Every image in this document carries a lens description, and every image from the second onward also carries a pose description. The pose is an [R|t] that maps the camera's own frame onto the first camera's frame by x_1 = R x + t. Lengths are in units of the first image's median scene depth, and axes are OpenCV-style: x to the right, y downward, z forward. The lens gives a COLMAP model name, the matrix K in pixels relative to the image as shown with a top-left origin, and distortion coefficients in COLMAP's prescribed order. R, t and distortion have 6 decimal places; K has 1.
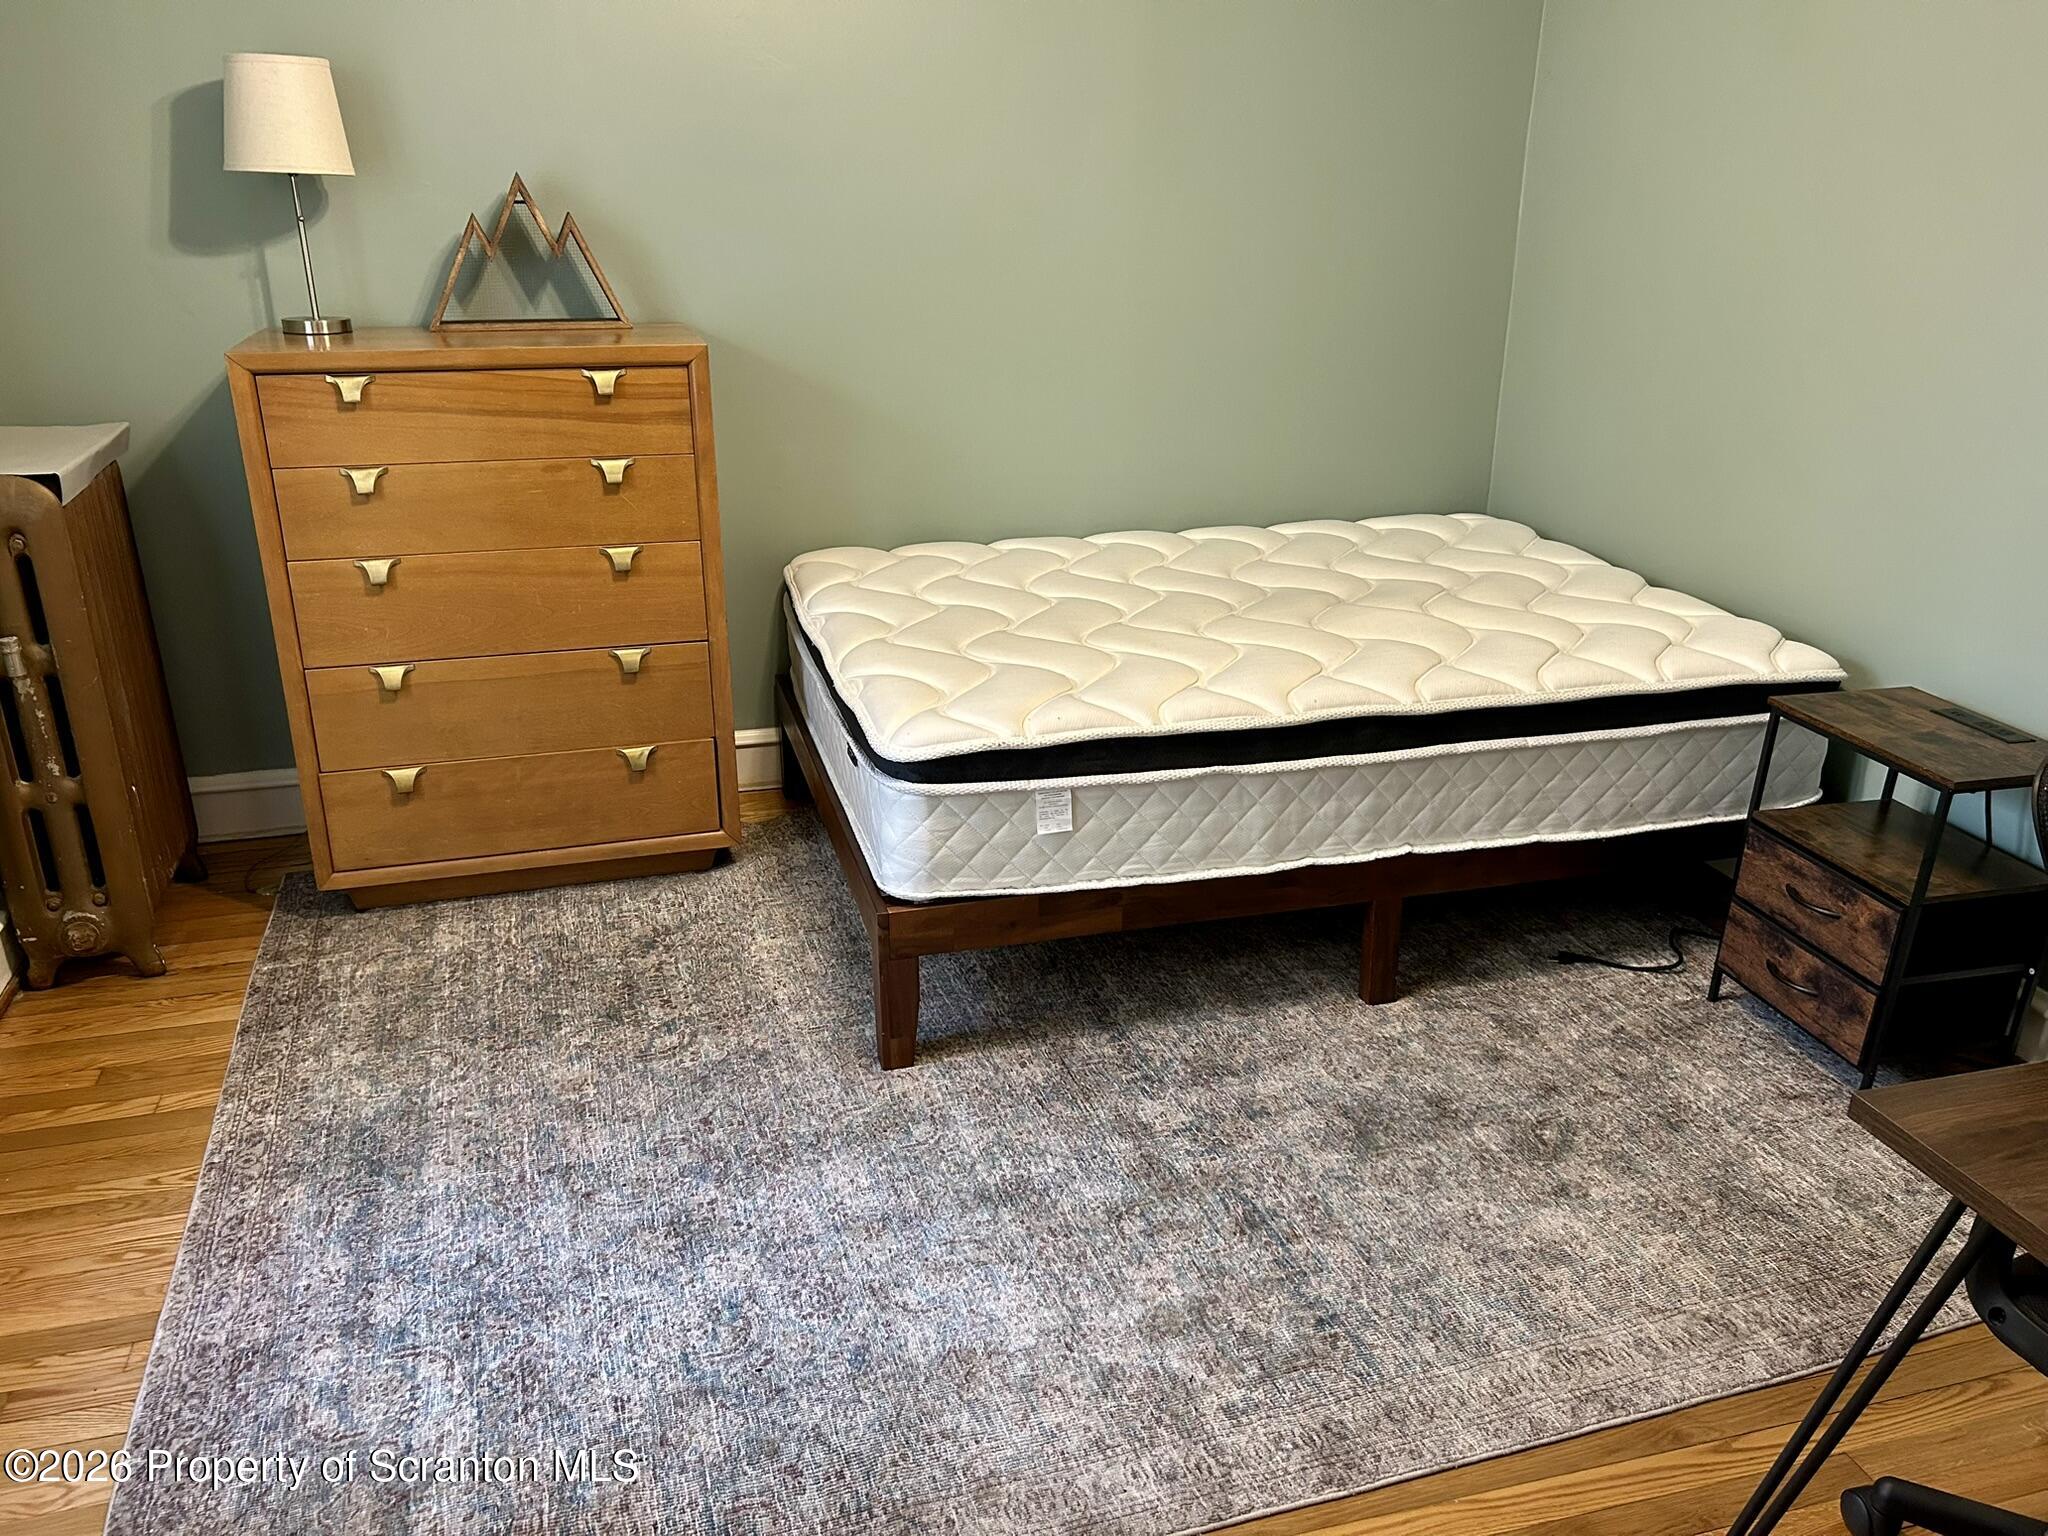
lens RADIAL K [[1562.2, 0, 1018.8], [0, 1562.2, 769.7], [0, 0, 1]] dist [0.050924, -0.019246]
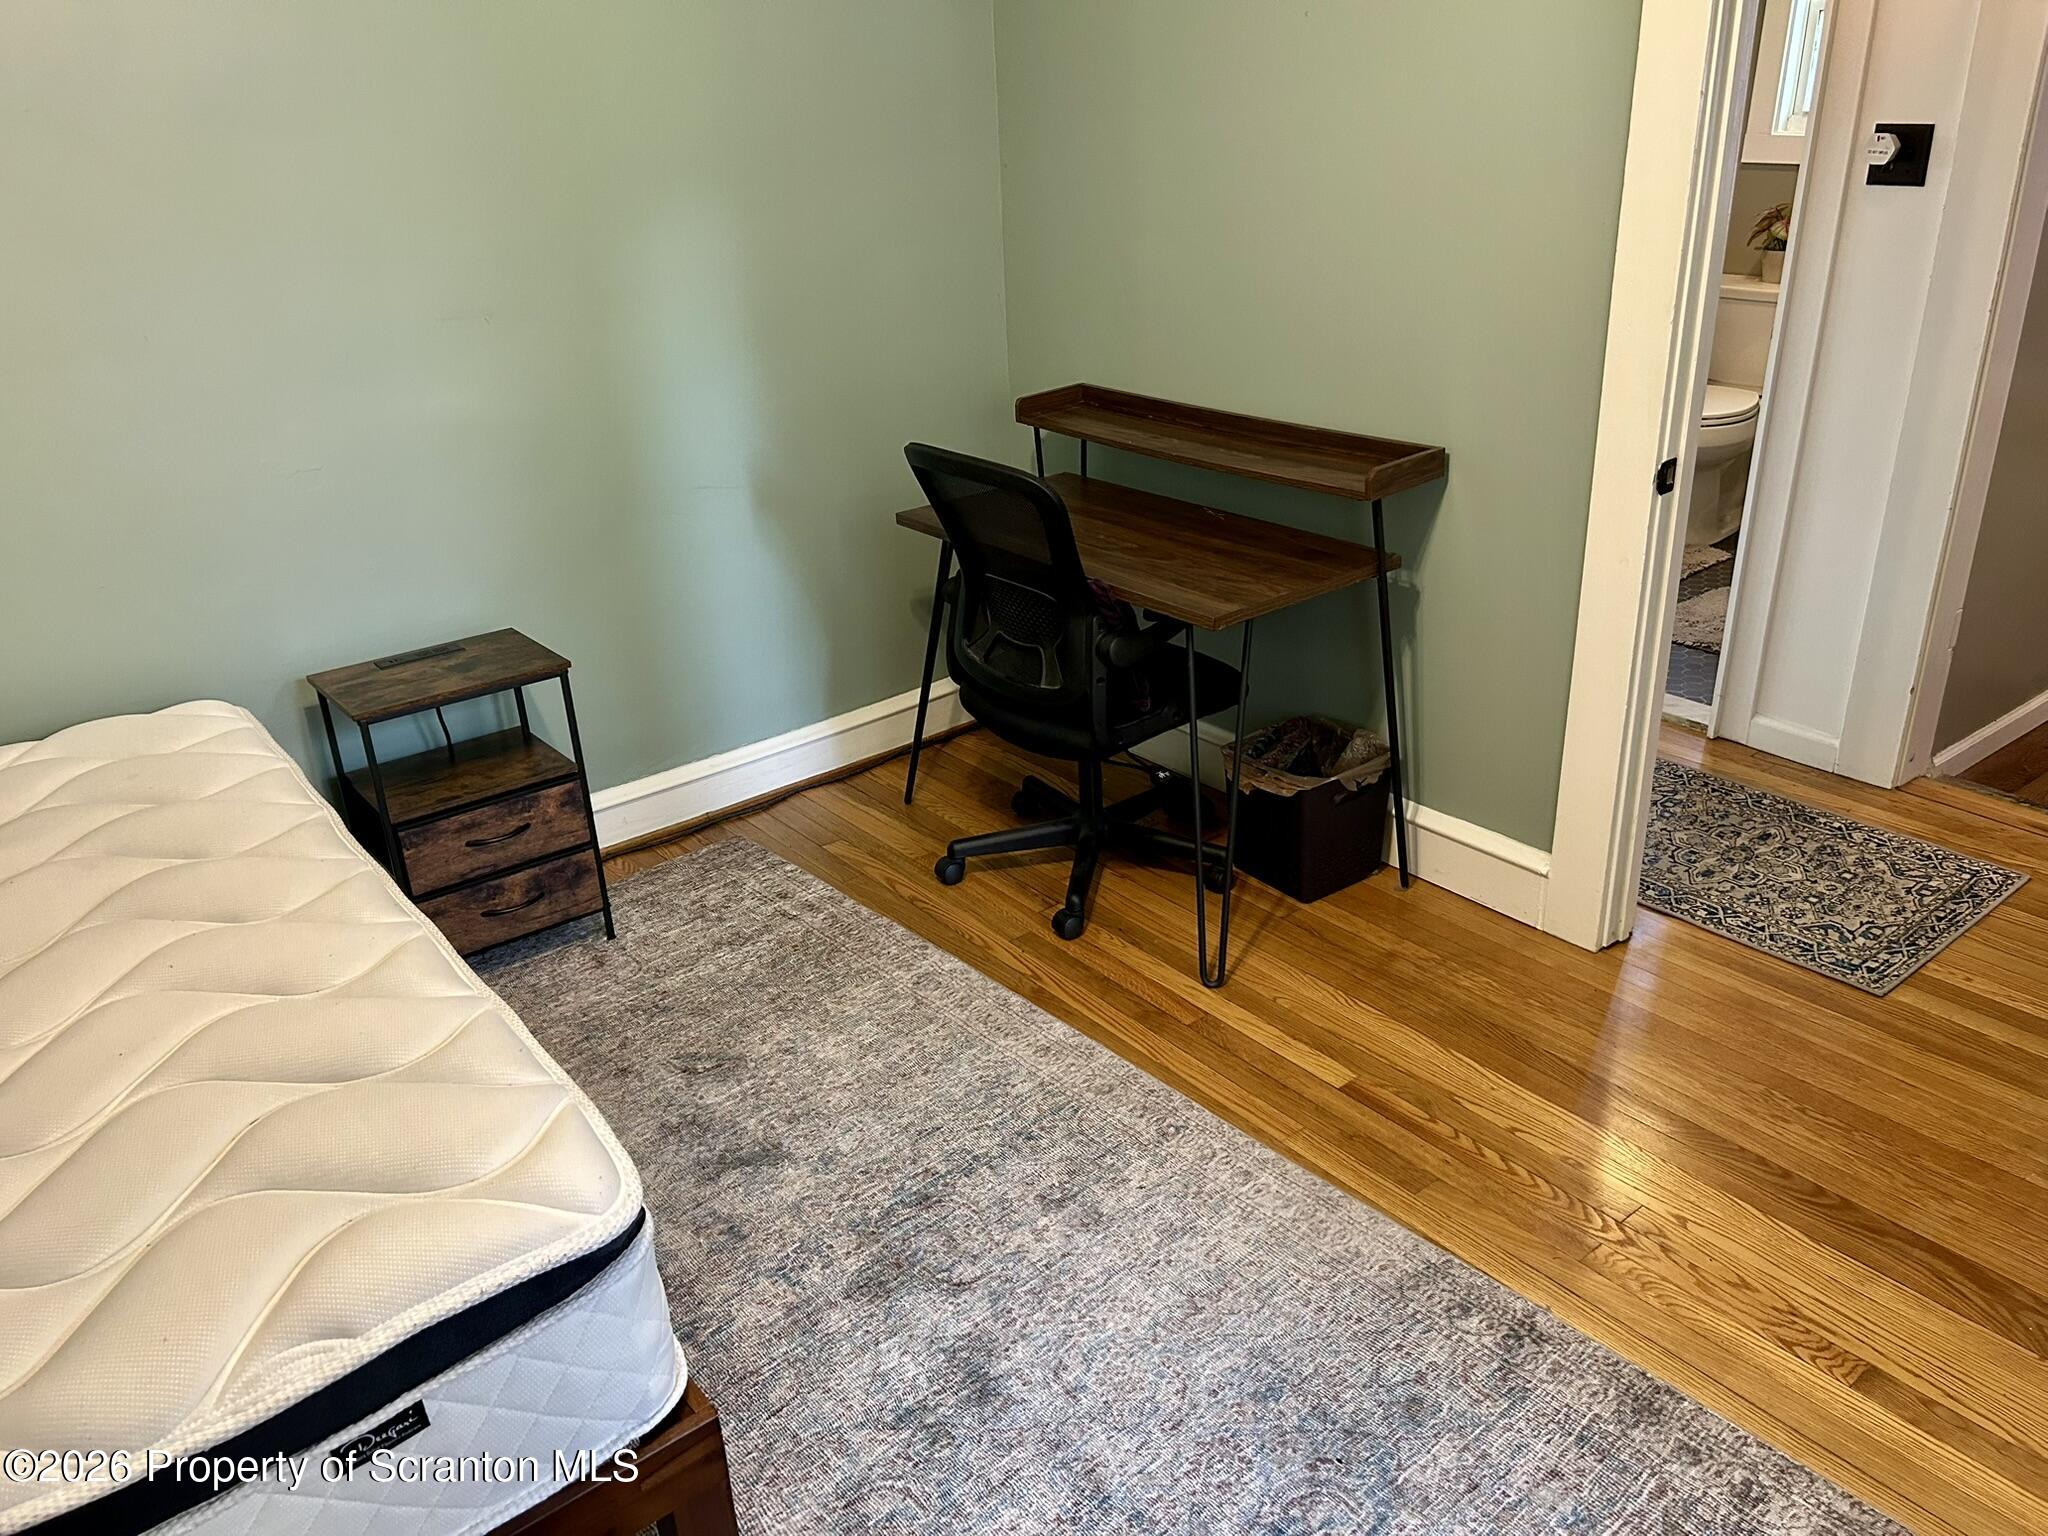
lens RADIAL K [[1562.2, 0, 1025.7], [0, 1562.2, 767.4], [0, 0, 1]] dist [0.050924, -0.019246]
pose [[-0.377024, -0.371833, 0.848288, -0.714258], [0.391186, 0.766252, 0.509737, -0.473708], [-0.839540, 0.524021, -0.143439, 1.037361]]
